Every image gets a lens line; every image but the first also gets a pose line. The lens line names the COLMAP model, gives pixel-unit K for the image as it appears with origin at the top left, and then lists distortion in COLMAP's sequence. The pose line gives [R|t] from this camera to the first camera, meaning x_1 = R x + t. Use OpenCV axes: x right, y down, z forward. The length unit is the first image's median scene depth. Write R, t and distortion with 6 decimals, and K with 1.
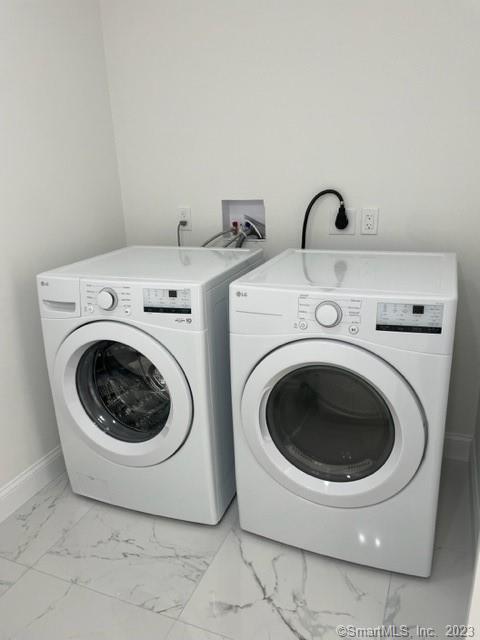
lens RADIAL K [[488.7, 0, 233.8], [0, 488.7, 321.1], [0, 0, 1]] dist [0.029029, -0.006370]
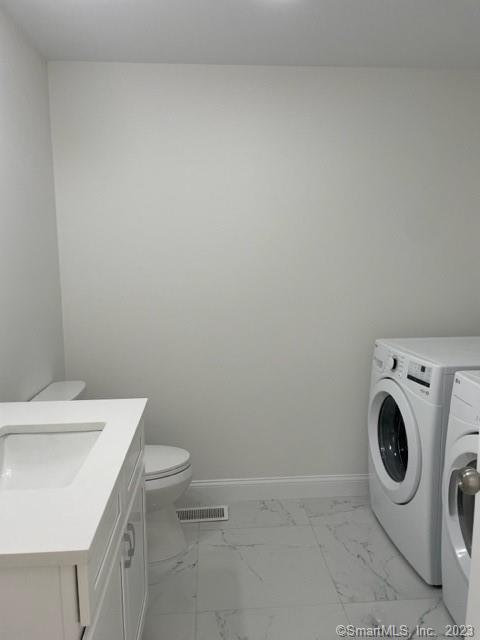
lens RADIAL K [[488.7, 0, 233.8], [0, 488.7, 321.1], [0, 0, 1]] dist [0.029029, -0.006370]
pose [[0.433607, 0.138163, -0.890447, 0.743254], [-0.267203, 0.963445, 0.019374, -0.066180], [0.860574, 0.229529, 0.454674, -0.026268]]
